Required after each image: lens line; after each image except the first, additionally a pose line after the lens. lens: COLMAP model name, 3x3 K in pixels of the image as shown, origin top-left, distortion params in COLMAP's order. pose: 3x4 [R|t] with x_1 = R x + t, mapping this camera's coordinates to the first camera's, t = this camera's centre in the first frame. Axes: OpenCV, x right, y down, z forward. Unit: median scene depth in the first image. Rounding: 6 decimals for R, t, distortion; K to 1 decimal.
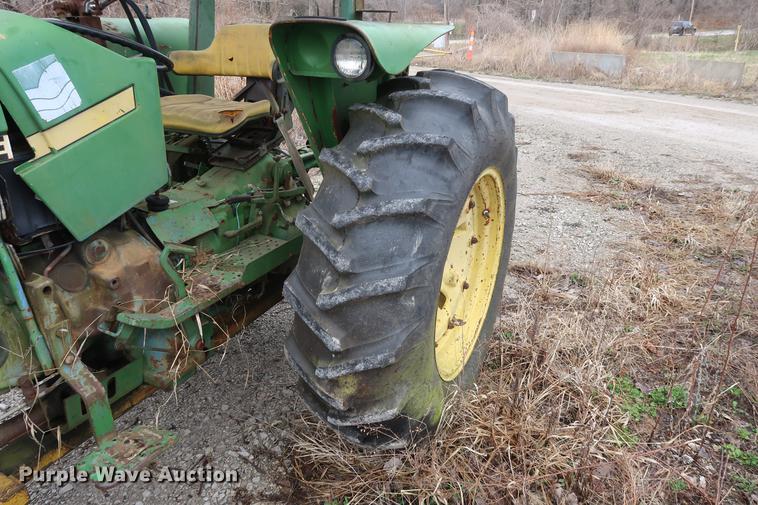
lens RADIAL K [[525.9, 0, 379.0], [0, 525.9, 252.5], [0, 0, 1]] dist [-0.020716, 0.007255]
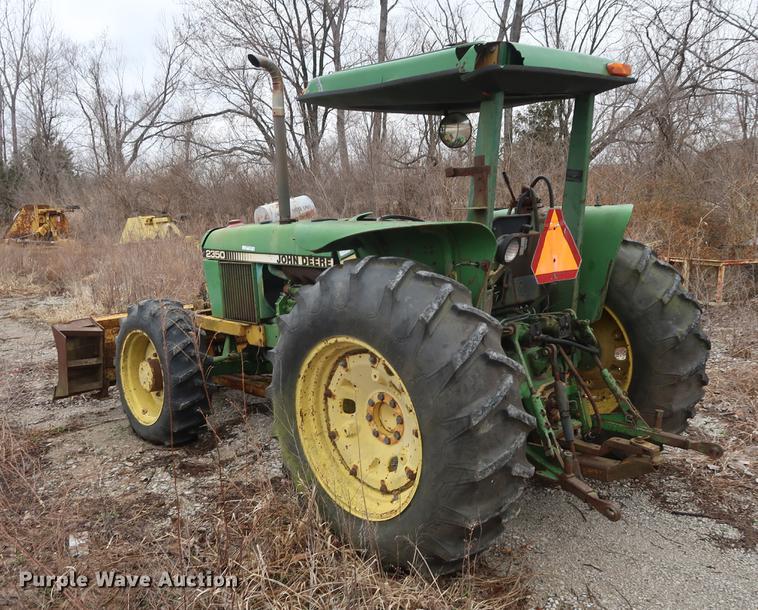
lens RADIAL K [[708.3, 0, 379.0], [0, 708.3, 305.0], [0, 0, 1]] dist [-0.018183, -0.017512]
pose [[-0.326481, 0.146632, -0.933761, 2.035113], [-0.338947, 0.904029, 0.260473, -0.806449], [0.882341, 0.401535, -0.245449, 1.716199]]
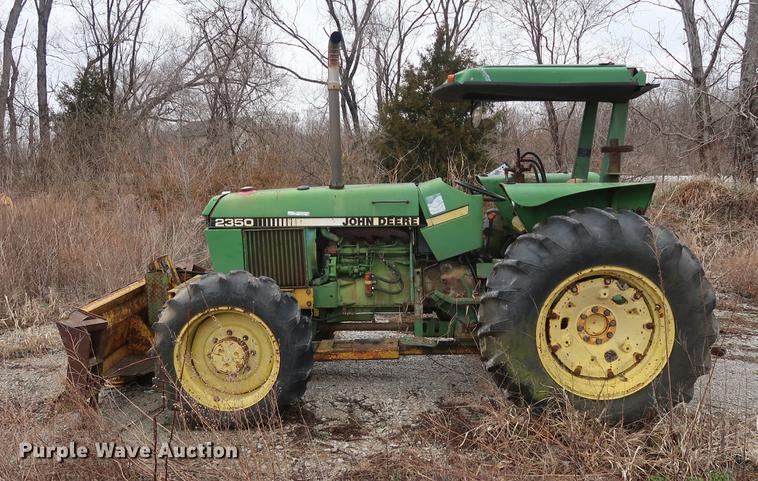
lens RADIAL K [[660.9, 0, 395.4], [0, 660.9, 236.5], [0, 0, 1]] dist [-0.003578, -0.000337]
pose [[0.437391, 0.092743, -0.894476, 2.126587], [-0.334230, 0.940181, -0.065954, 0.142965], [0.834853, 0.327808, 0.442224, -0.621742]]
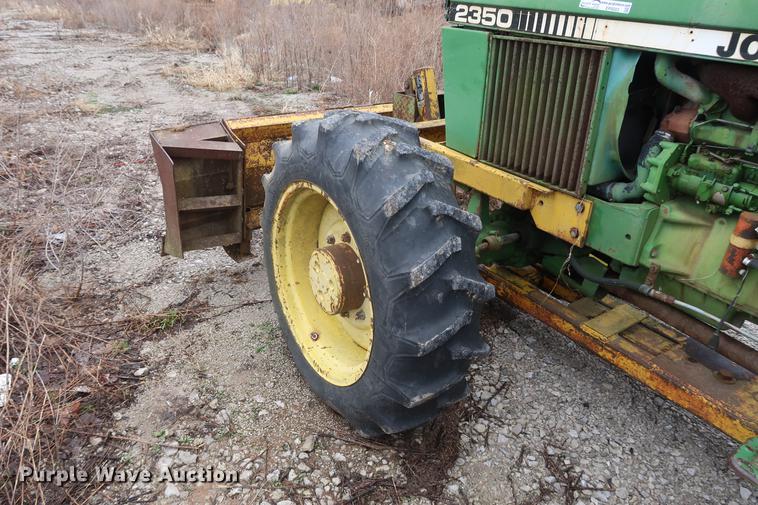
lens RADIAL K [[525.9, 0, 379.0], [0, 525.9, 252.5], [0, 0, 1]] dist [-0.020716, 0.007255]
pose [[-0.477805, 0.380887, -0.791598, 0.276493], [-0.380770, 0.722268, 0.577359, -0.071089], [0.791654, 0.577282, -0.200072, 0.431212]]
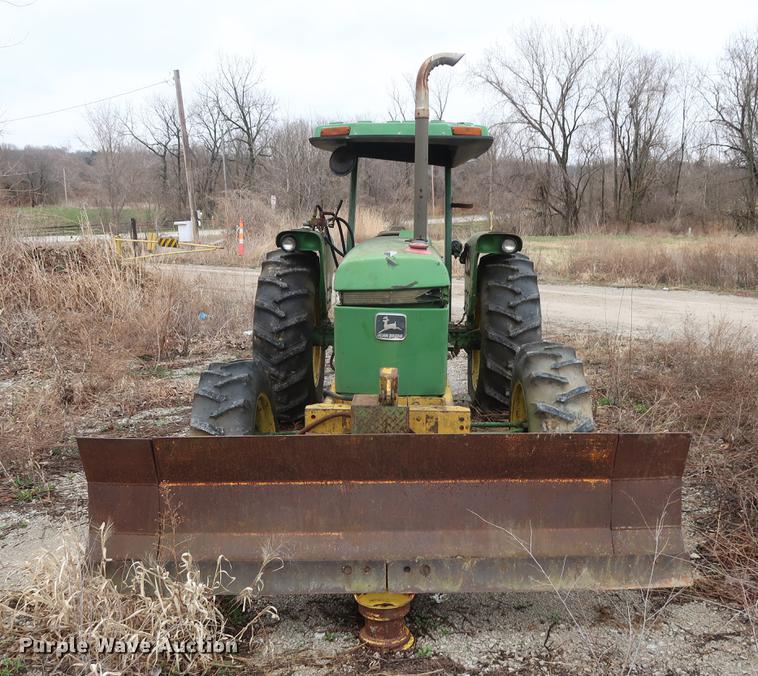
lens RADIAL K [[769.9, 0, 400.0], [0, 769.9, 364.7], [0, 0, 1]] dist [-0.015488, -0.005748]
pose [[0.893281, -0.085556, 0.441281, -2.170348], [0.176259, 0.969766, -0.168782, 0.741892], [-0.413499, 0.228550, 0.881353, -1.982572]]
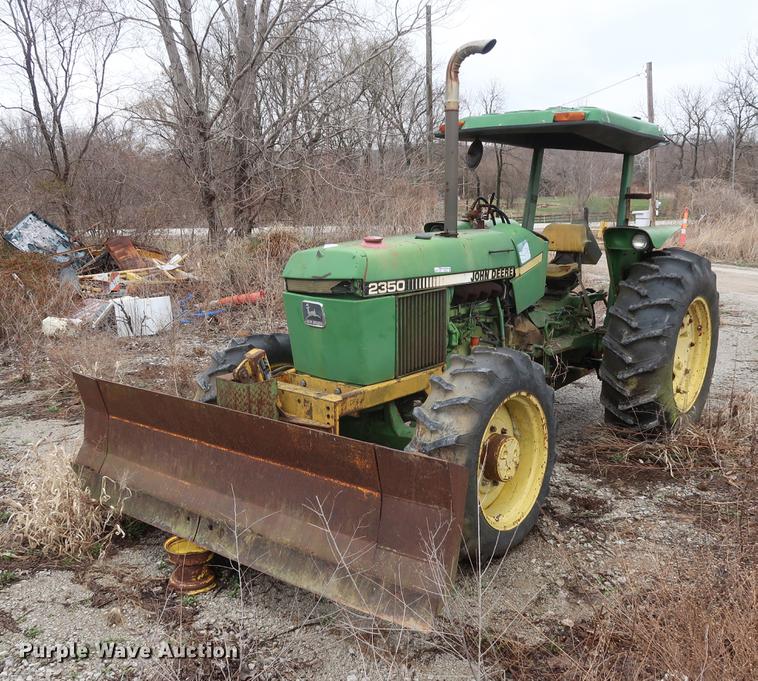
lens RADIAL K [[735.8, 0, 394.0], [0, 735.8, 351.4], [0, 0, 1]] dist [-0.014166, 0.015166]
pose [[0.978555, 0.034304, -0.203109, -0.414560], [-0.075380, 0.977276, -0.198113, 0.804923], [0.191698, 0.209174, 0.958905, -2.159401]]
